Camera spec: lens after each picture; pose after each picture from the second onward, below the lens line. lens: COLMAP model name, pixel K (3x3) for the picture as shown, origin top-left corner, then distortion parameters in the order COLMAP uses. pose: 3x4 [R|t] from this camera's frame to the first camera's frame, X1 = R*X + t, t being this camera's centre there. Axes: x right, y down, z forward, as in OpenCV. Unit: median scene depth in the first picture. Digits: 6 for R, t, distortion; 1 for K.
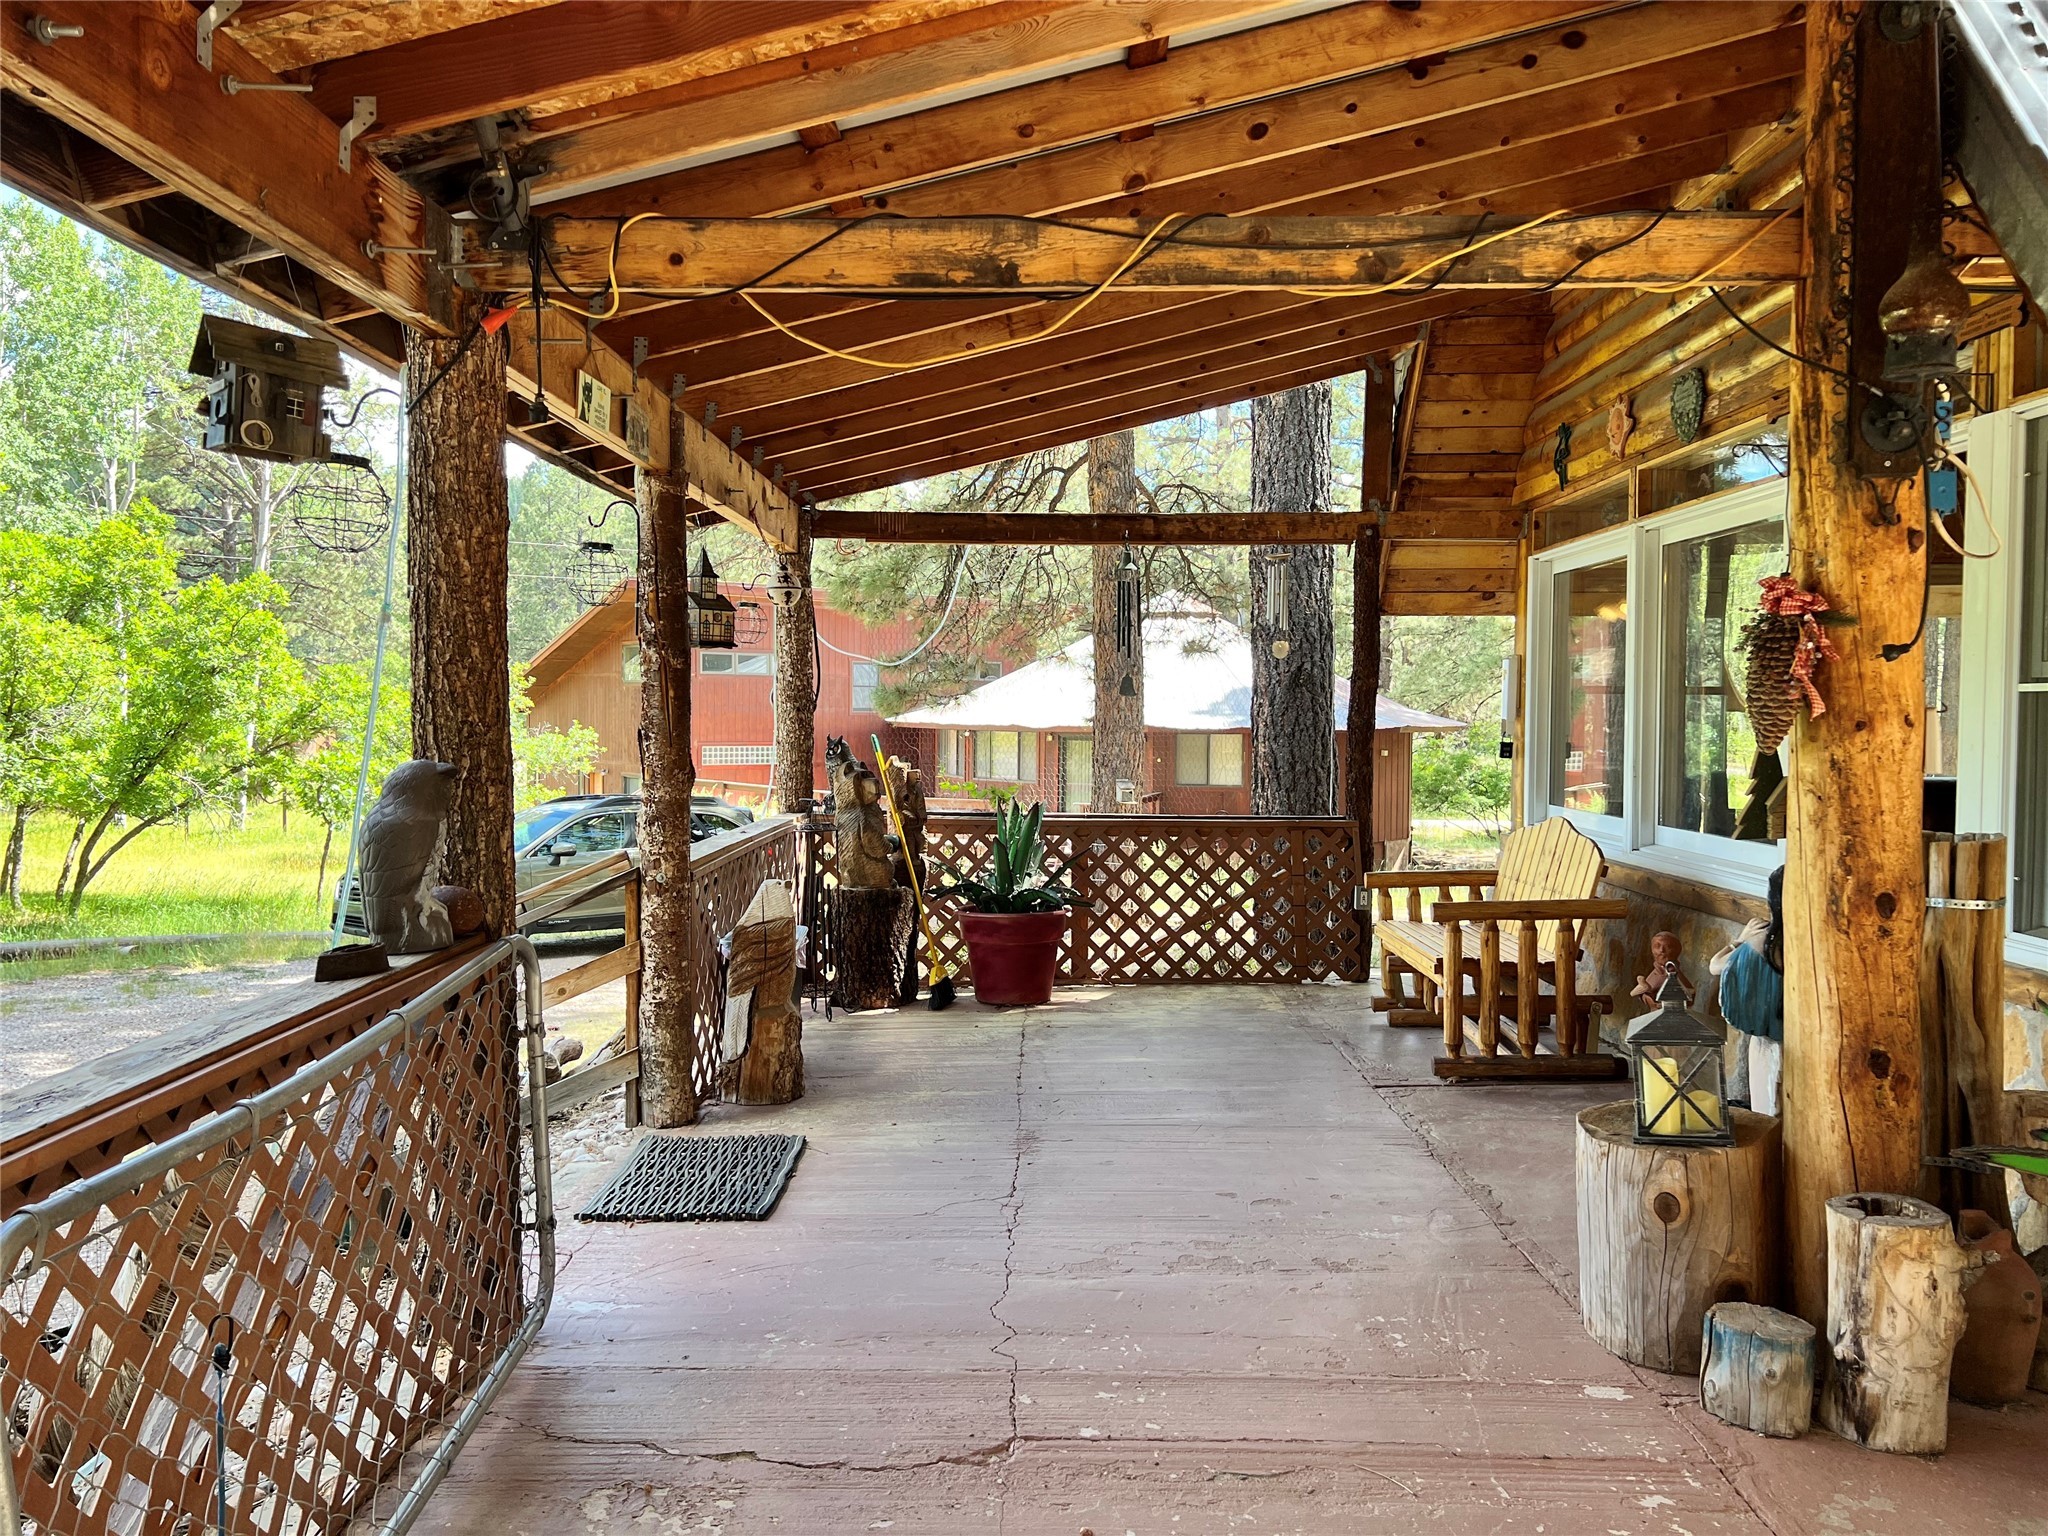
lens RADIAL K [[1549.7, 0, 1016.1], [0, 1549.7, 768.1], [0, 0, 1]] dist [0.010449, -0.000675]
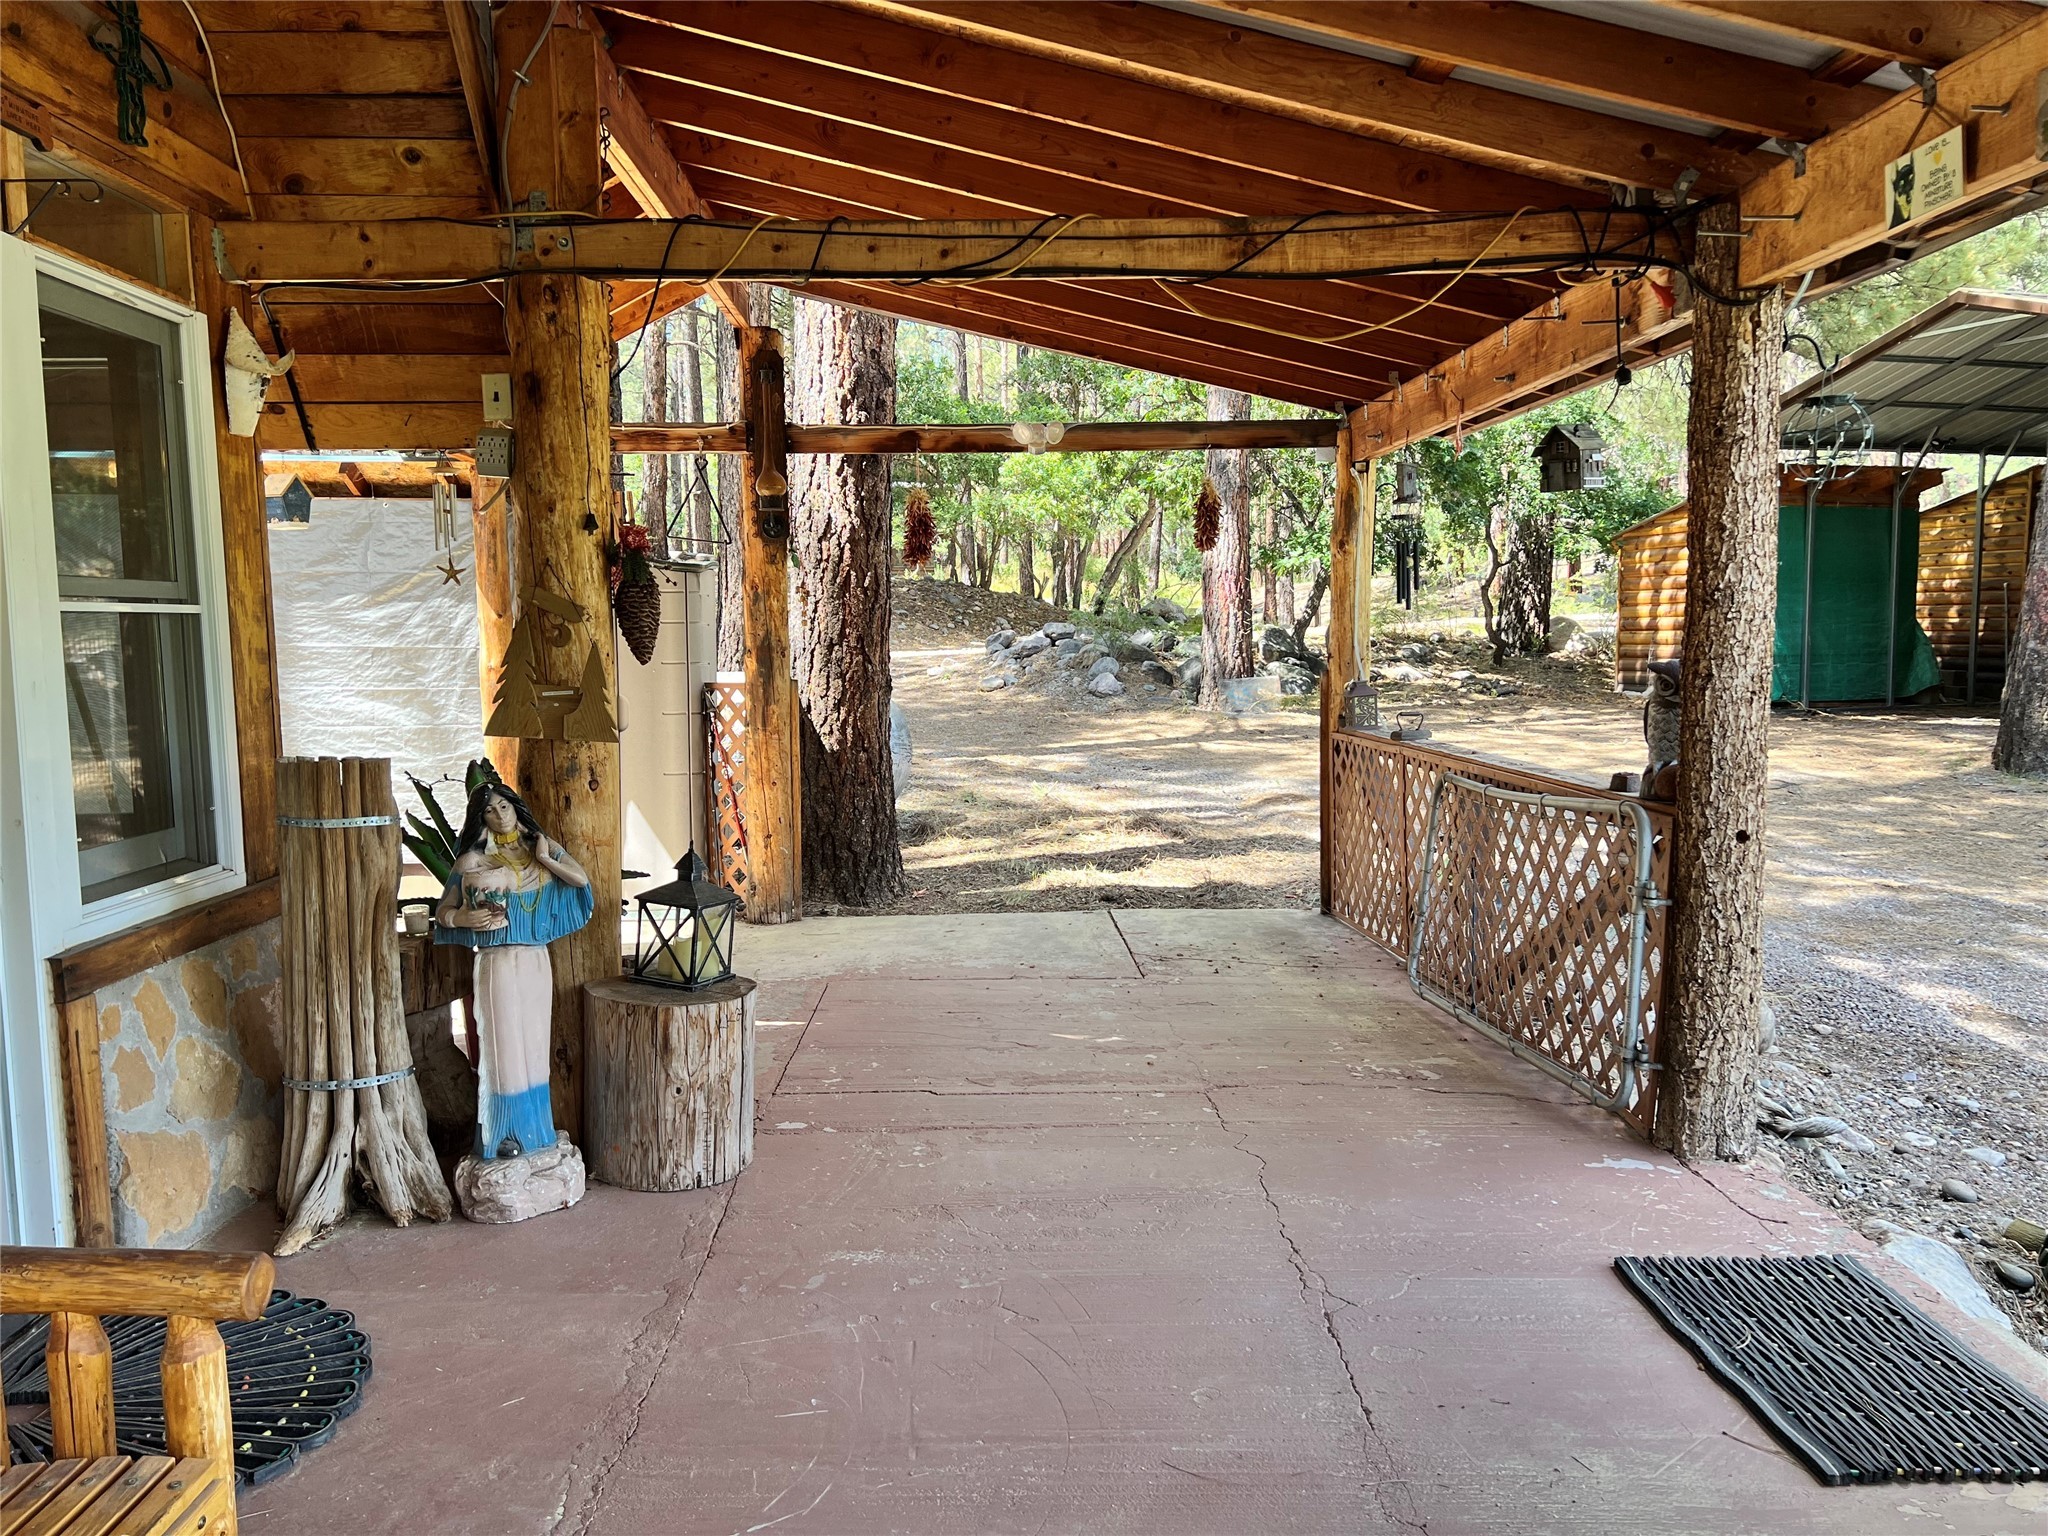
lens RADIAL K [[1549.7, 0, 1016.1], [0, 1549.7, 768.1], [0, 0, 1]] dist [0.010449, -0.000675]
pose [[-0.999298, 0.012064, -0.035479, 0.194503], [0.007362, 0.991516, 0.129779, -0.077323], [0.036743, 0.129426, -0.990908, 2.012481]]
